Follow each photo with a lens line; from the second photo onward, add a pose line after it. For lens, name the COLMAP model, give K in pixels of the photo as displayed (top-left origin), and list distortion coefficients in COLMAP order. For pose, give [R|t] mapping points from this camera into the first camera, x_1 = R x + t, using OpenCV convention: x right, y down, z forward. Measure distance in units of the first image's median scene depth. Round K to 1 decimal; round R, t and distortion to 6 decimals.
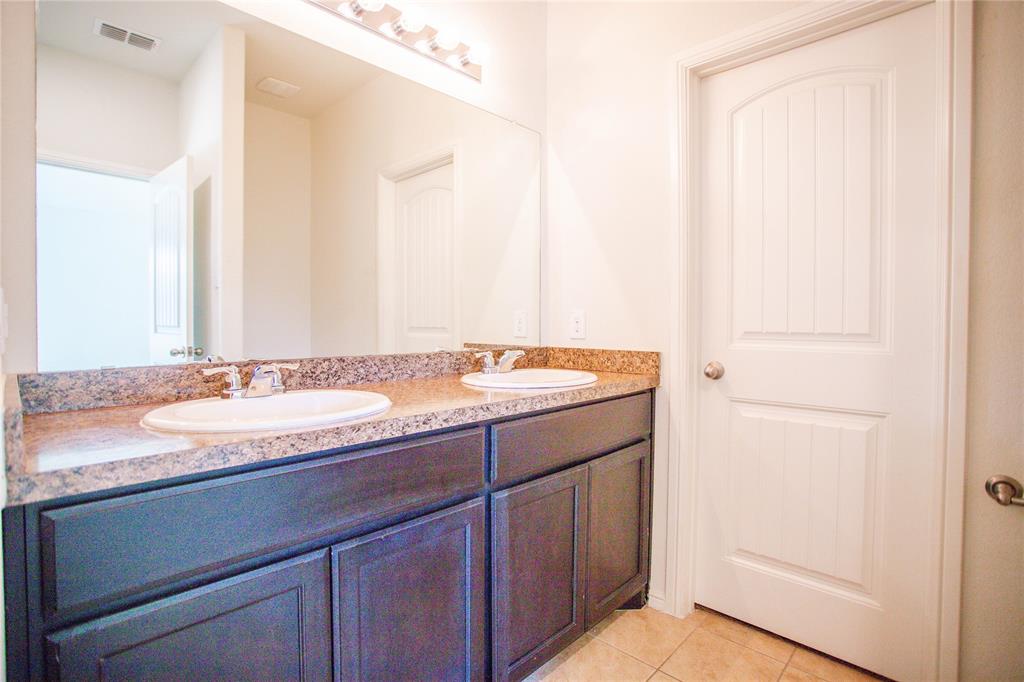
lens RADIAL K [[500.0, 0, 512.6], [0, 500.0, 332.1], [0, 0, 1]] dist [-0.074395, 0.031260]
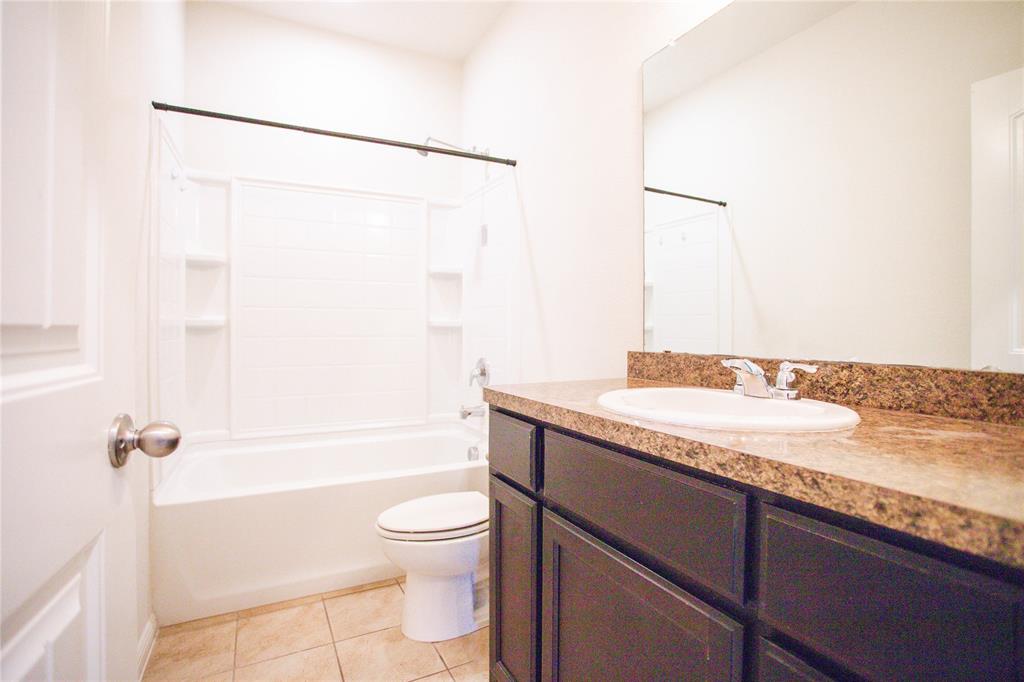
lens RADIAL K [[500.0, 0, 512.6], [0, 500.0, 332.1], [0, 0, 1]] dist [-0.074395, 0.031260]
pose [[-0.312045, 0.006511, -0.950045, 0.509748], [-0.022608, 0.999642, 0.014276, 0.006851], [0.949798, 0.025933, -0.311787, 0.898186]]
